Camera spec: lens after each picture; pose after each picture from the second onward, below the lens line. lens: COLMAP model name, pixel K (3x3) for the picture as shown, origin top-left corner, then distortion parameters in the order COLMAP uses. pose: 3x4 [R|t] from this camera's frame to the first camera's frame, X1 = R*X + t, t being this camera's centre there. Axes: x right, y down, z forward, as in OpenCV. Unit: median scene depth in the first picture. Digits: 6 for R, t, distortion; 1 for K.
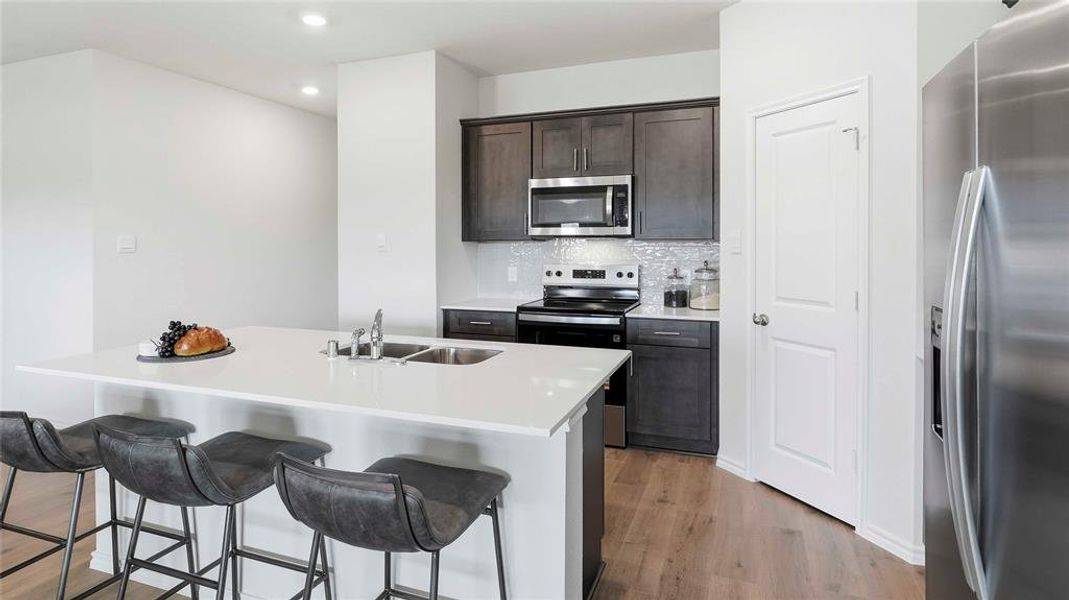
lens RADIAL K [[559.3, 0, 537.2], [0, 559.3, 247.6], [0, 0, 1]] dist [-0.000796, 0.000373]
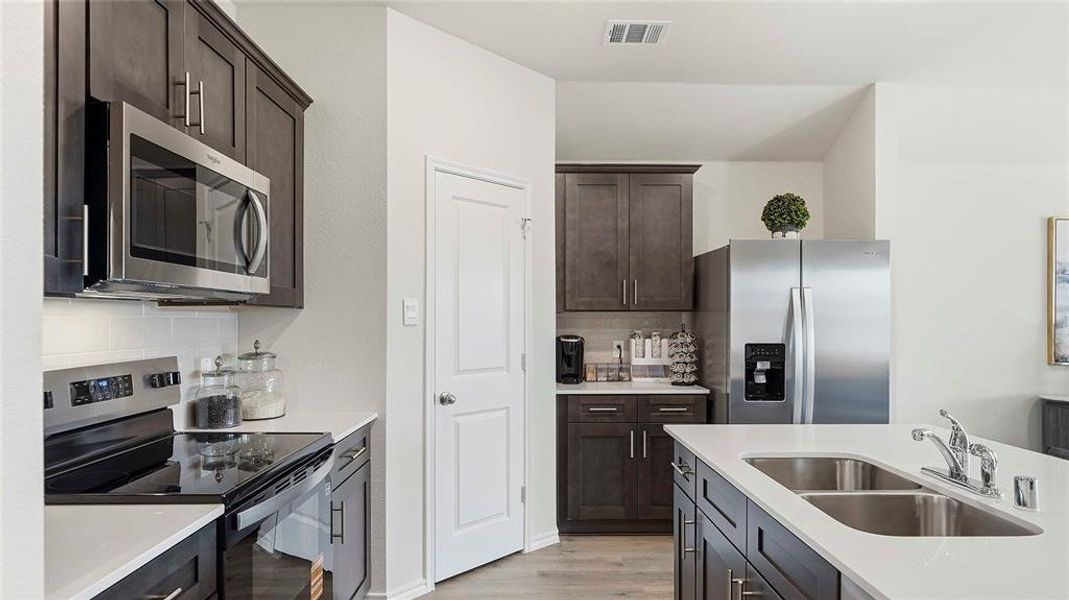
lens RADIAL K [[595.3, 0, 534.0], [0, 595.3, 317.7], [0, 0, 1]] dist [-0.003493, 0.000094]
pose [[-0.363925, 0.004104, 0.931419, -0.425561], [0.004332, 0.999987, -0.002713, 0.002088], [-0.931418, 0.003047, -0.363938, 0.957739]]
